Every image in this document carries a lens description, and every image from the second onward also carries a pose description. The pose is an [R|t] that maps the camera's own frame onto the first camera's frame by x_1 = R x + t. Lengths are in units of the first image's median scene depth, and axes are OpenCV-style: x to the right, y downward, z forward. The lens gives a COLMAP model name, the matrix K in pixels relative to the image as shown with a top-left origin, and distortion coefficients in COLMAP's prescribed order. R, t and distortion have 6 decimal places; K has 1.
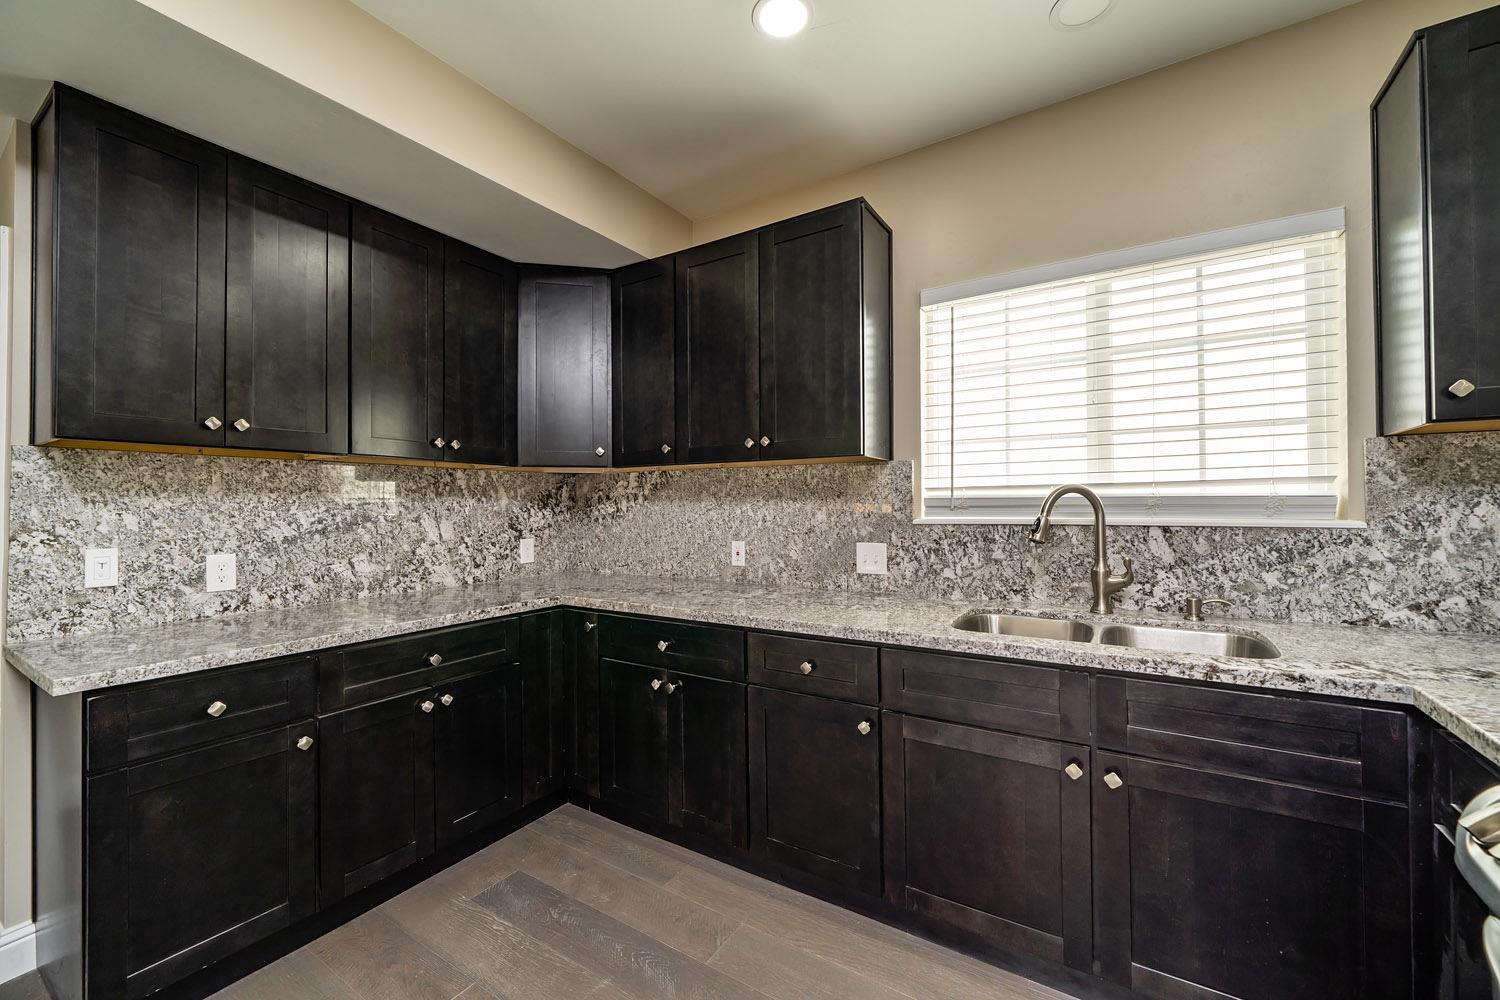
lens RADIAL K [[598.5, 0, 743.6], [0, 598.5, 501.1], [0, 0, 1]] dist [-0.003937, 0.000869]
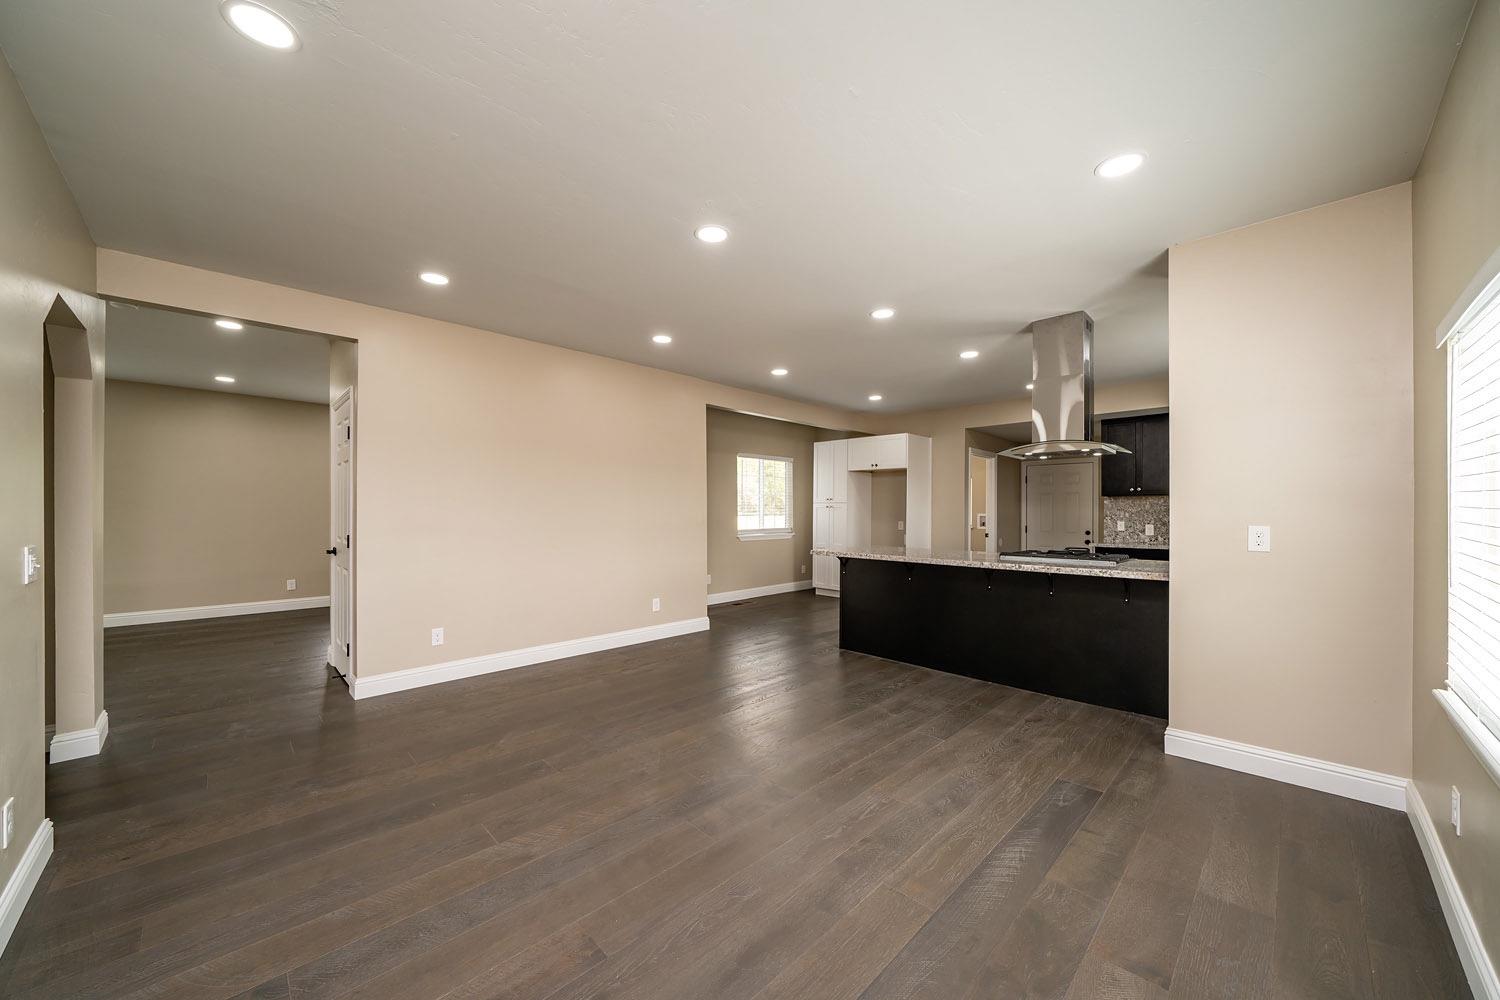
lens RADIAL K [[516.8, 0, 739.8], [0, 516.8, 512.2], [0, 0, 1]] dist [-0.008292, 0.000675]
pose [[-0.231101, 0.003702, -0.972923, 2.619621], [0.007589, 0.999969, 0.002003, -0.008135], [0.972900, -0.006921, -0.231122, -0.636523]]
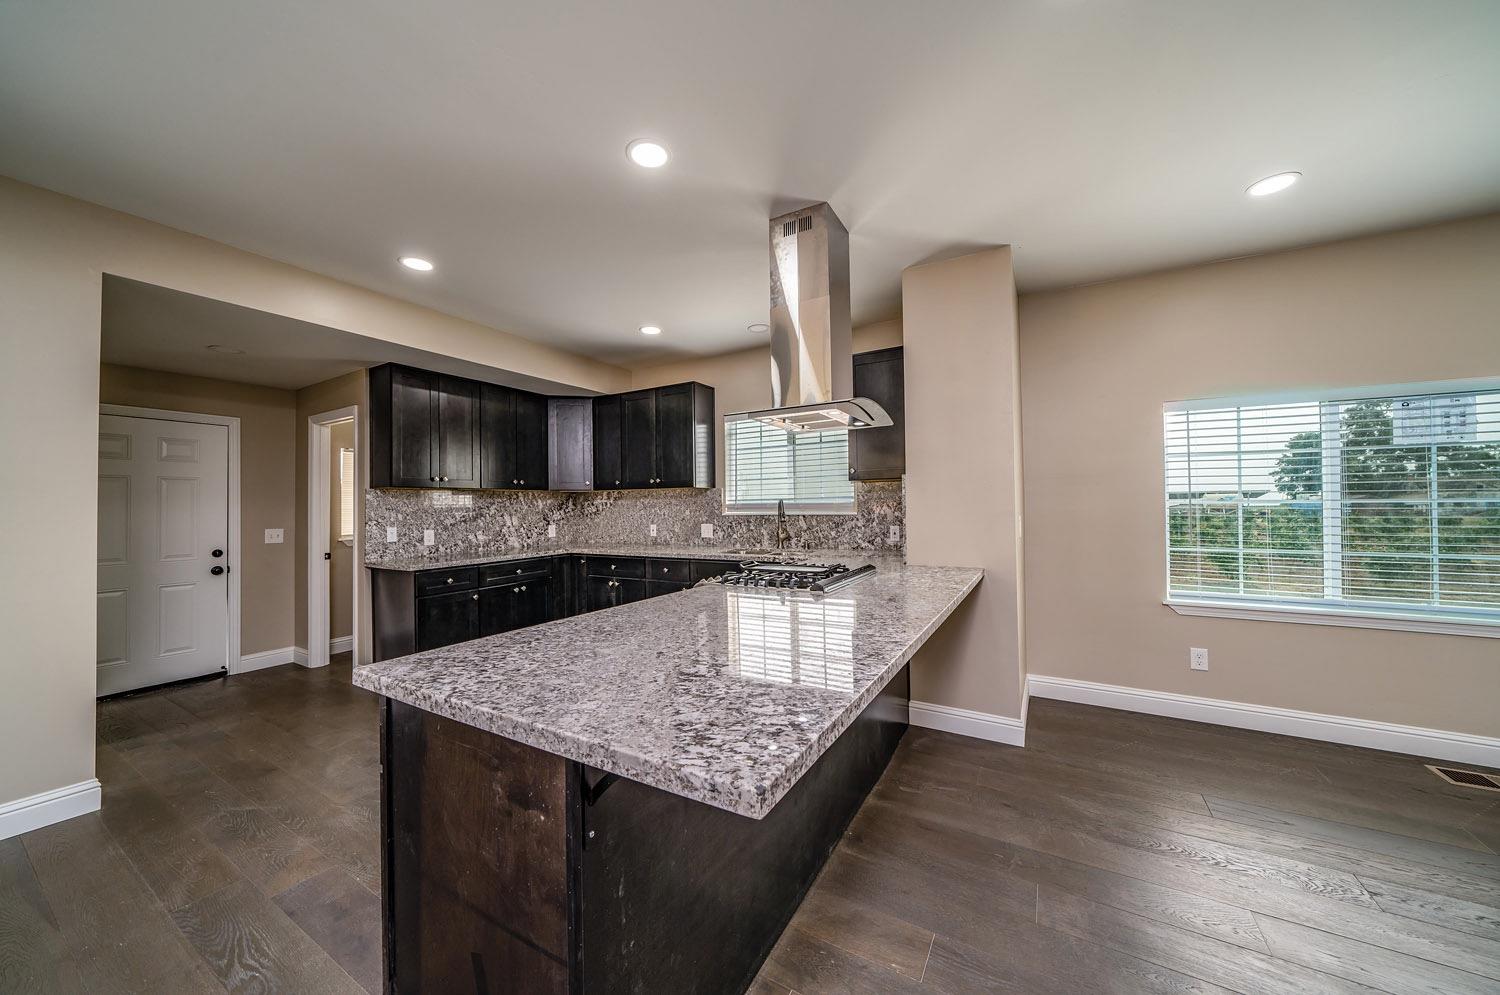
lens RADIAL K [[516.8, 0, 744.2], [0, 516.8, 500.5], [0, 0, 1]] dist [-0.008292, 0.000675]
pose [[0.999190, -0.008490, 0.039335, 0.332715], [0.008547, 0.999963, -0.001280, -0.019014], [-0.039322, 0.001615, 0.999225, -1.166471]]
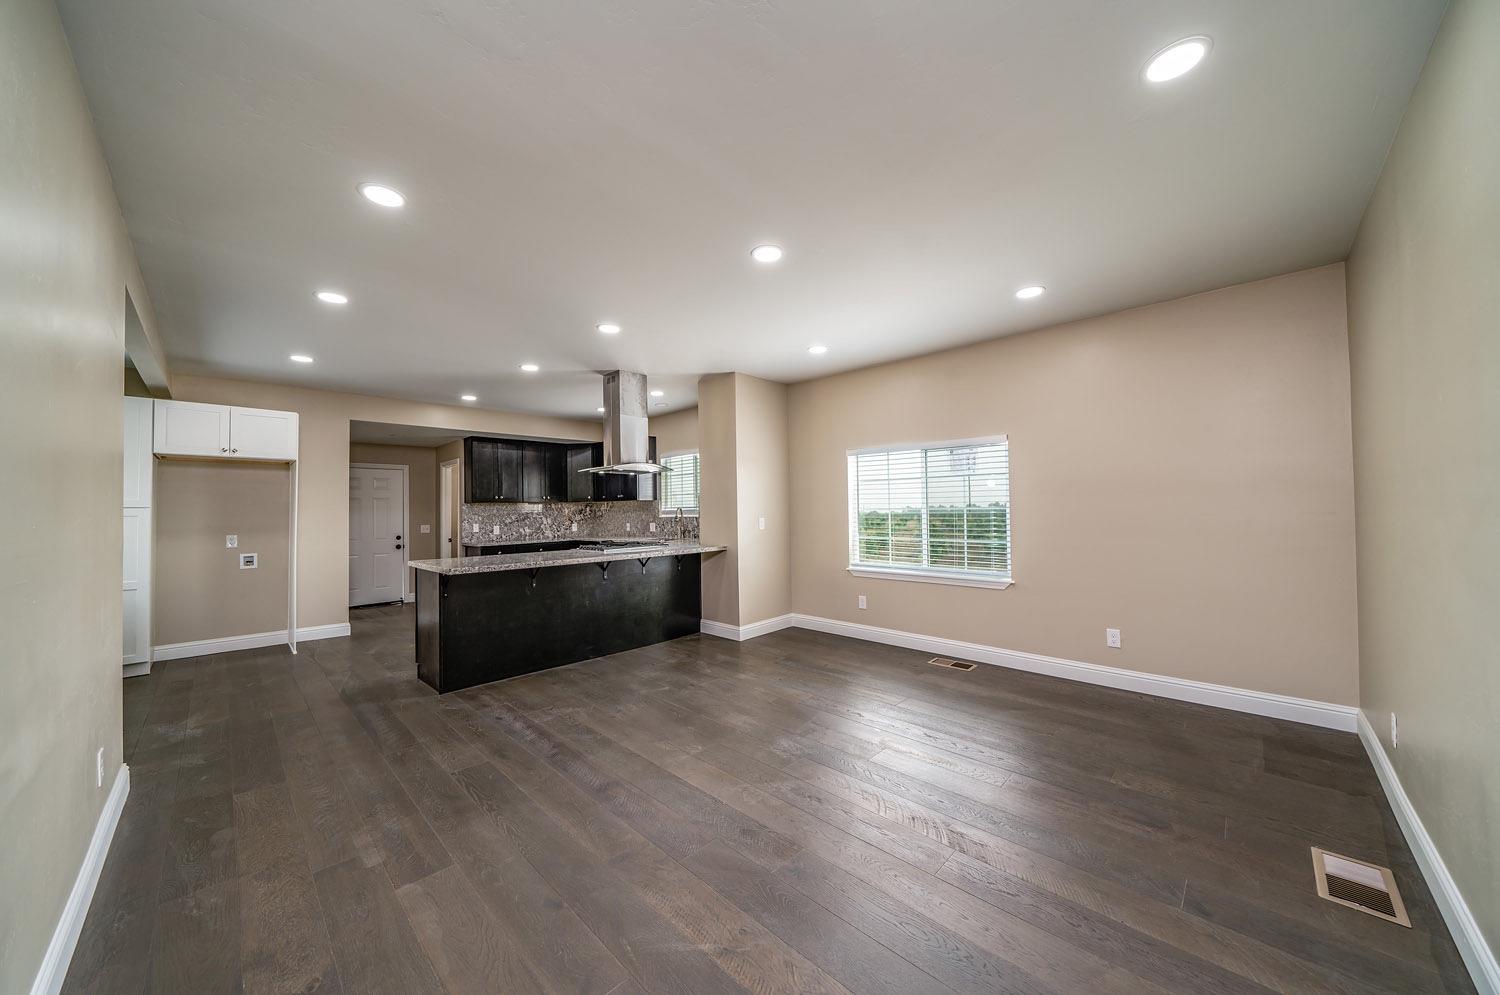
lens RADIAL K [[516.8, 0, 742.4], [0, 516.8, 502.5], [0, 0, 1]] dist [-0.008292, 0.000675]
pose [[0.979175, -0.015687, -0.202410, 1.643438], [0.014965, 0.999875, -0.005101, -0.035113], [0.202464, 0.001966, 0.979288, -2.320972]]
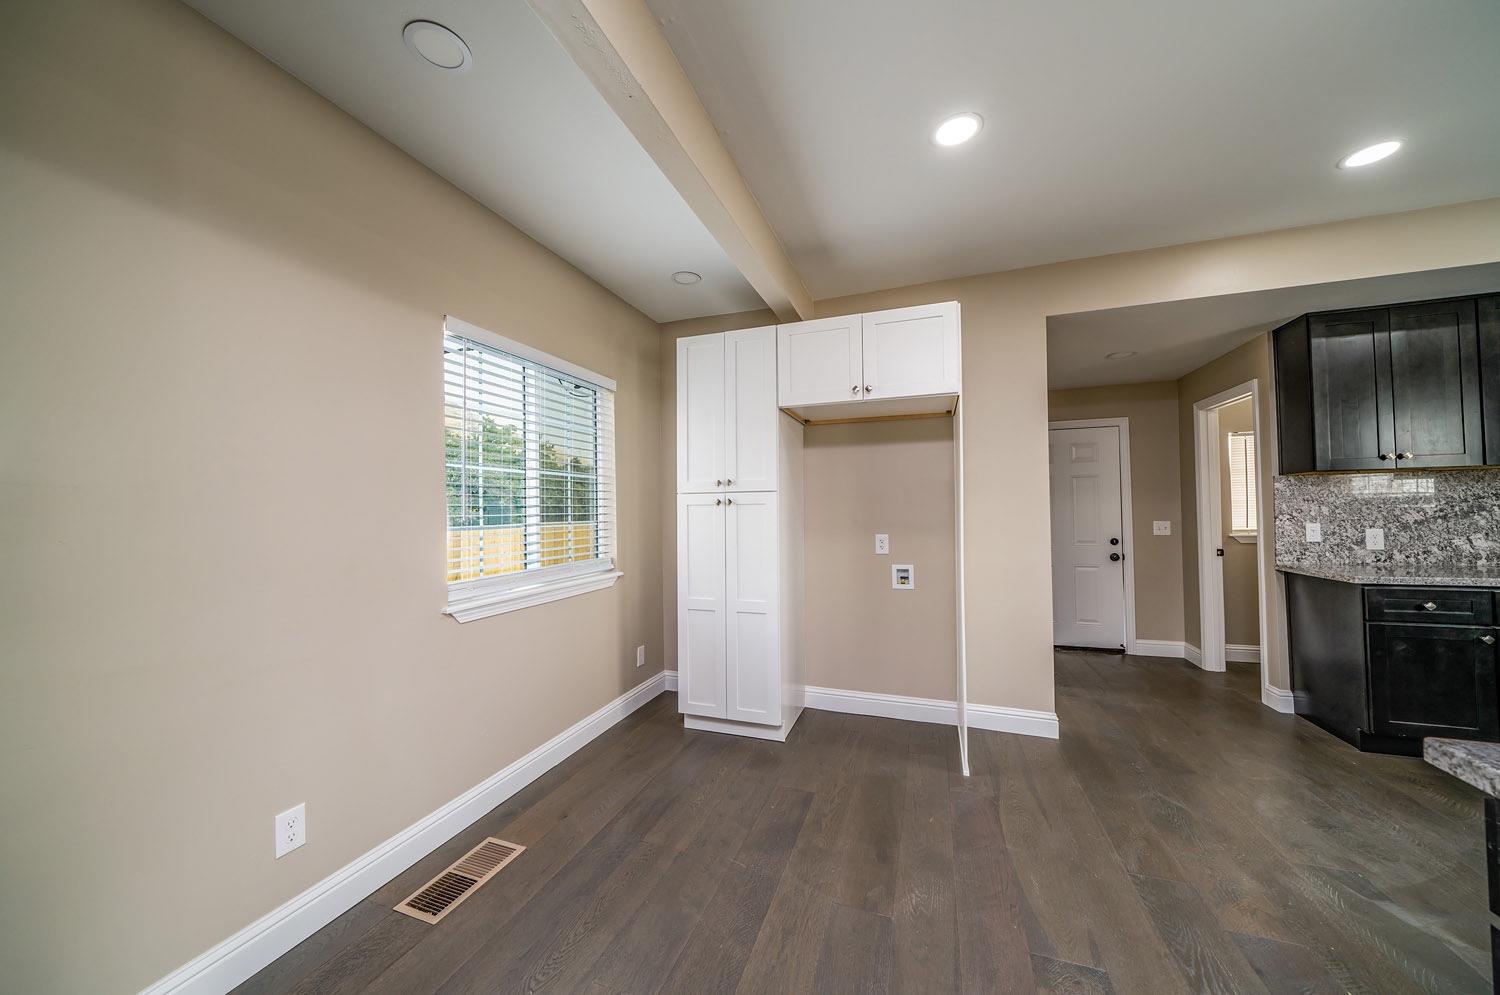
lens RADIAL K [[516.8, 0, 747.5], [0, 516.8, 499.7], [0, 0, 1]] dist [-0.008292, 0.000675]
pose [[0.227184, -0.021746, -0.973609, 0.172753], [0.024888, 0.999554, -0.016518, -0.017951], [0.973534, -0.020478, 0.227624, -1.147129]]
